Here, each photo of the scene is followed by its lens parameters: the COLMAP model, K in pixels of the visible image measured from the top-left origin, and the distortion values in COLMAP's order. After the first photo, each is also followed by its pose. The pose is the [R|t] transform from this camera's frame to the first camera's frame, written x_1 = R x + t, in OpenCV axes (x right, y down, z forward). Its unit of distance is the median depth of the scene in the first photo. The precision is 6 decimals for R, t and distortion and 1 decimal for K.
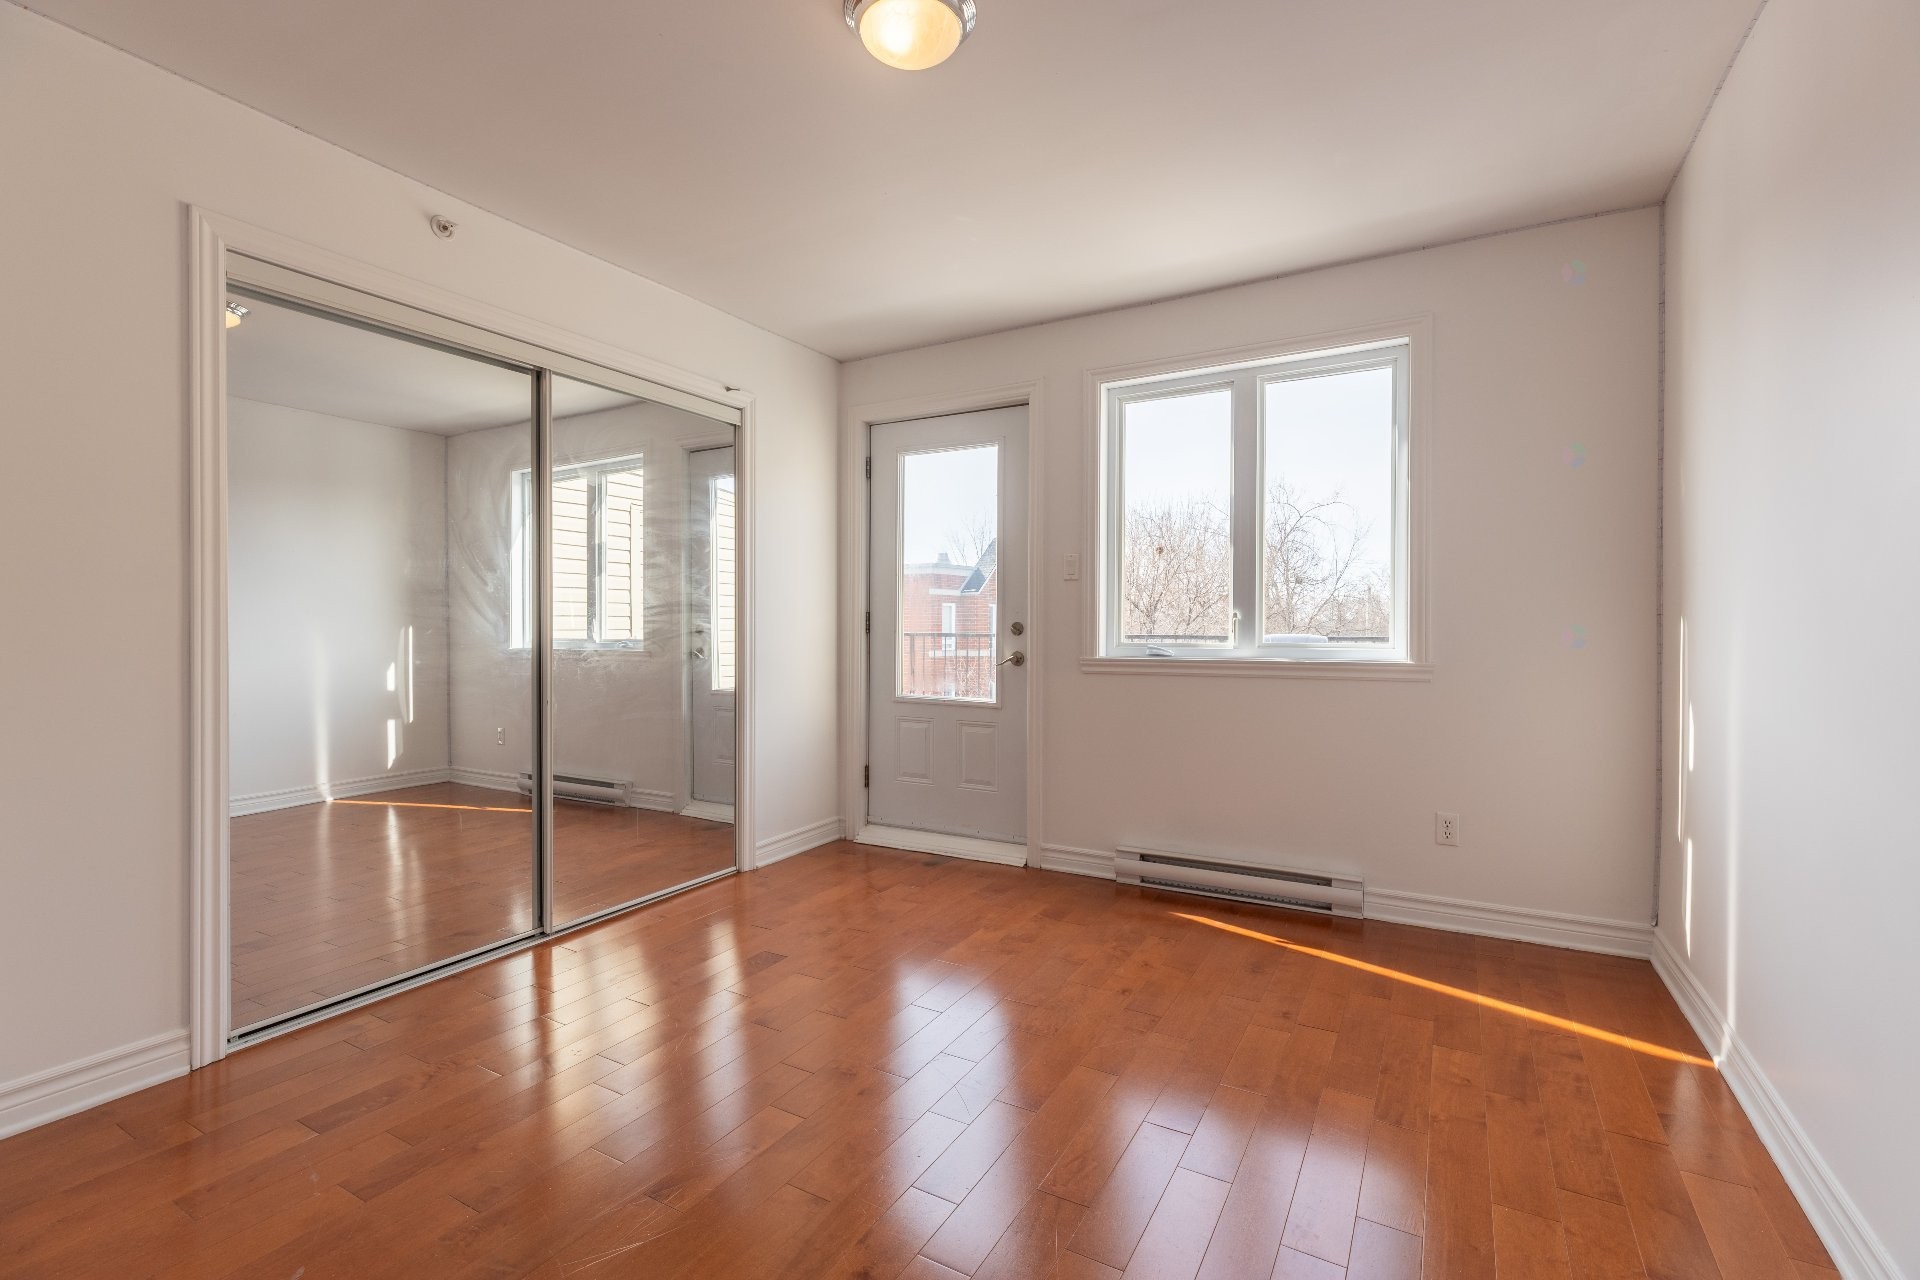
lens RADIAL K [[861.5, 0, 958.9], [0, 861.5, 632.7], [0, 0, 1]] dist [-0.001850, -0.000376]
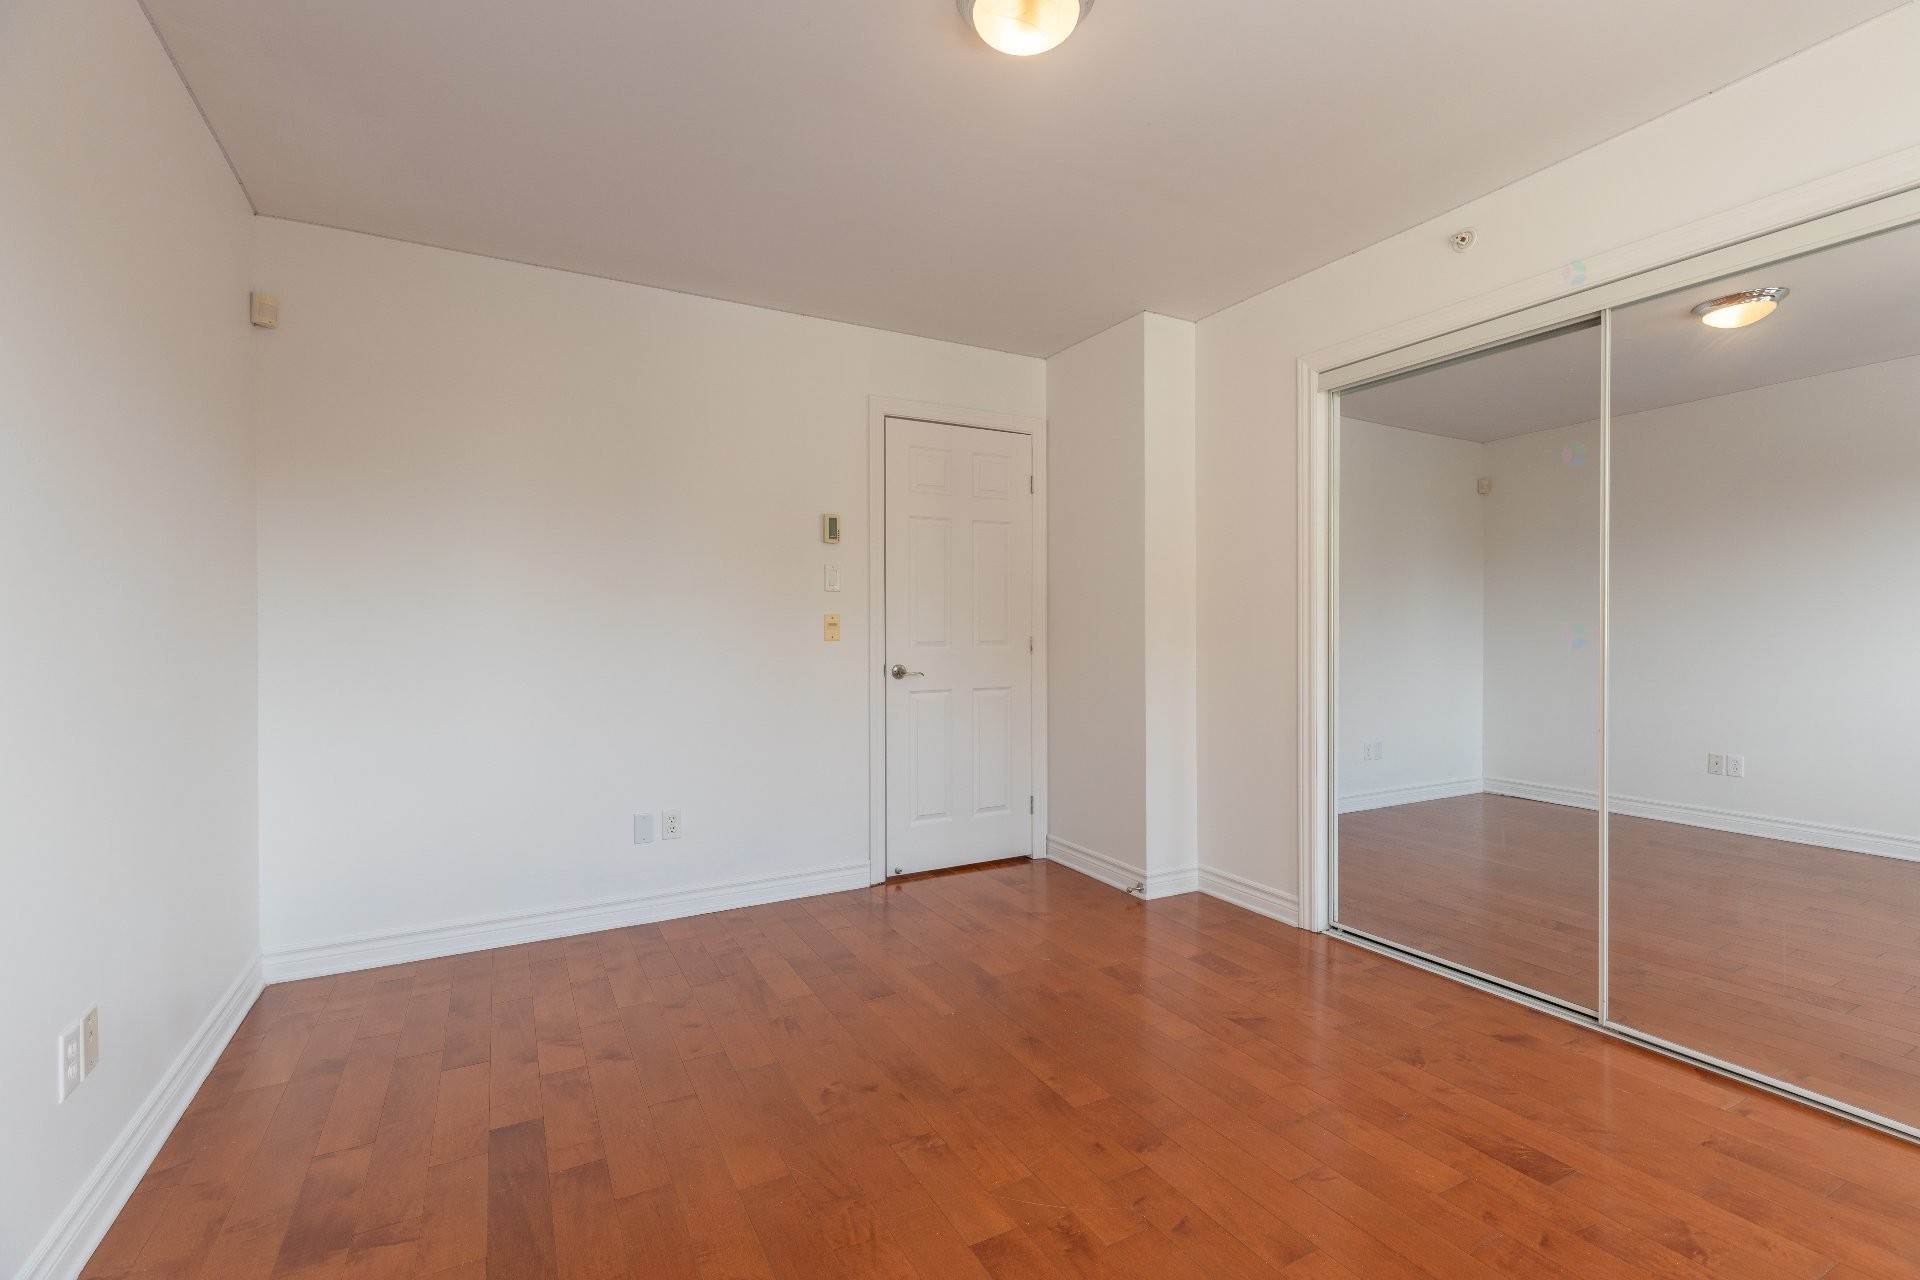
lens RADIAL K [[861.5, 0, 958.9], [0, 861.5, 632.7], [0, 0, 1]] dist [-0.001850, -0.000376]
pose [[-0.526943, 0.003597, -0.849893, 0.586025], [-0.005285, 0.999958, 0.007509, -0.014904], [0.849884, 0.008449, -0.526902, 1.058744]]
